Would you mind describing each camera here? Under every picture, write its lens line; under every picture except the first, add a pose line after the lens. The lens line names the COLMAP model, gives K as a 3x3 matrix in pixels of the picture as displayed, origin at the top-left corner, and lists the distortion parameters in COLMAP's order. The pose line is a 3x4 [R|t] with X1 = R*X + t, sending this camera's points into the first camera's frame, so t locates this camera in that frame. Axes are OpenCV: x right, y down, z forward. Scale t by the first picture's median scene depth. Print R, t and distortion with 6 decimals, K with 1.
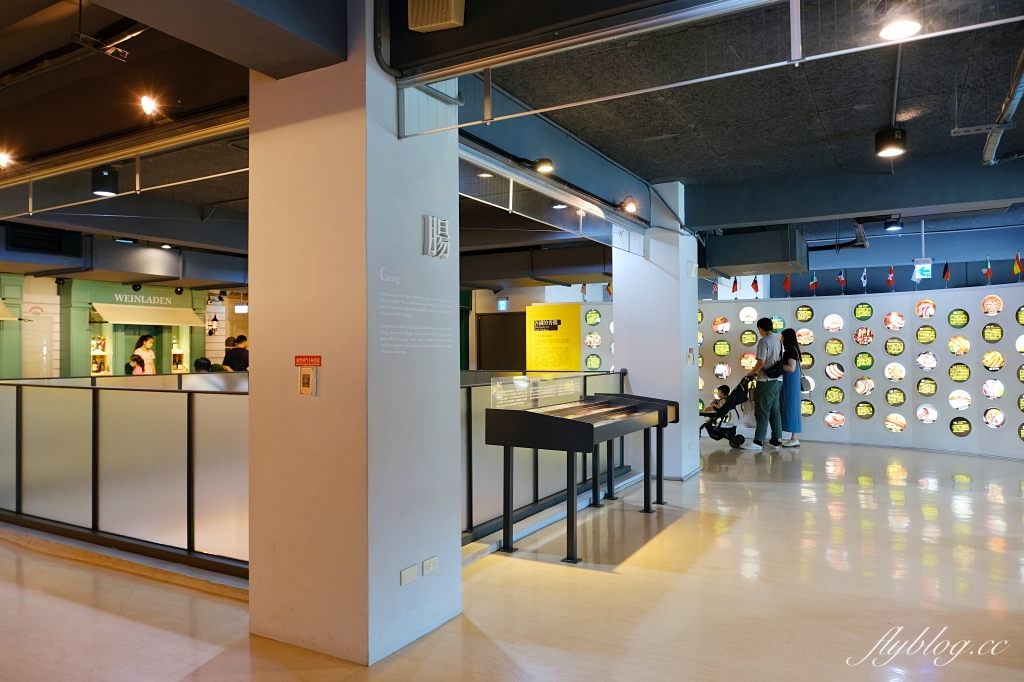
lens RADIAL K [[701.9, 0, 517.6], [0, 701.9, 342.7], [0, 0, 1]] dist [-0.031411, 0.008392]
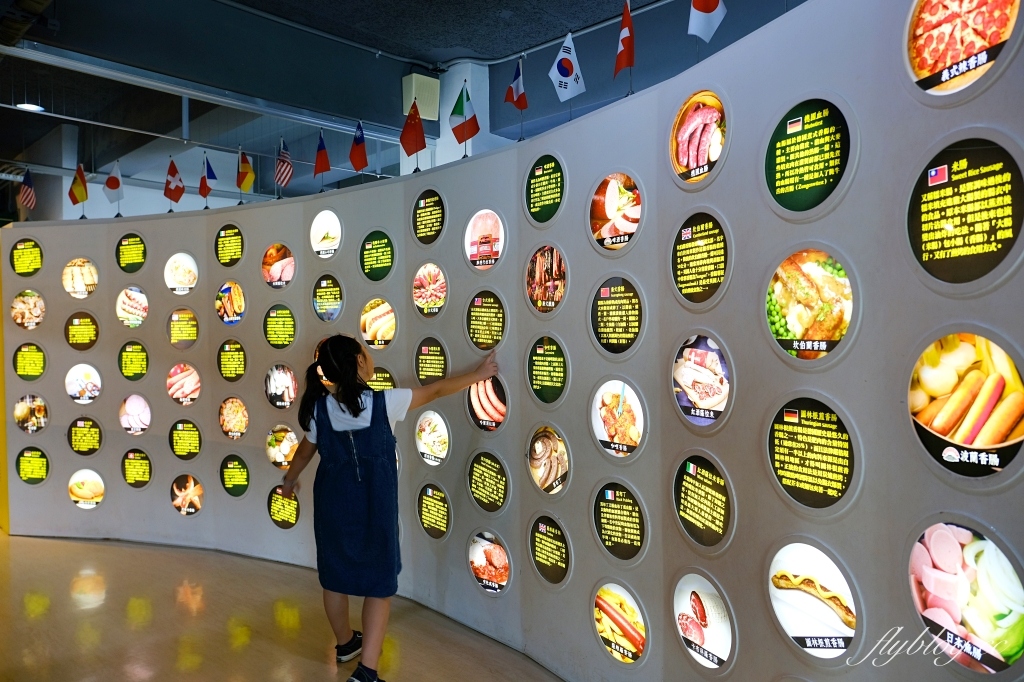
lens RADIAL K [[701.9, 0, 506.7], [0, 701.9, 339.0], [0, 0, 1]] dist [-0.031411, 0.008392]
pose [[0.970558, -0.003068, -0.240846, 0.559962], [0.008563, 0.999726, 0.021770, 0.008129], [0.240714, -0.023191, 0.970319, 0.744822]]
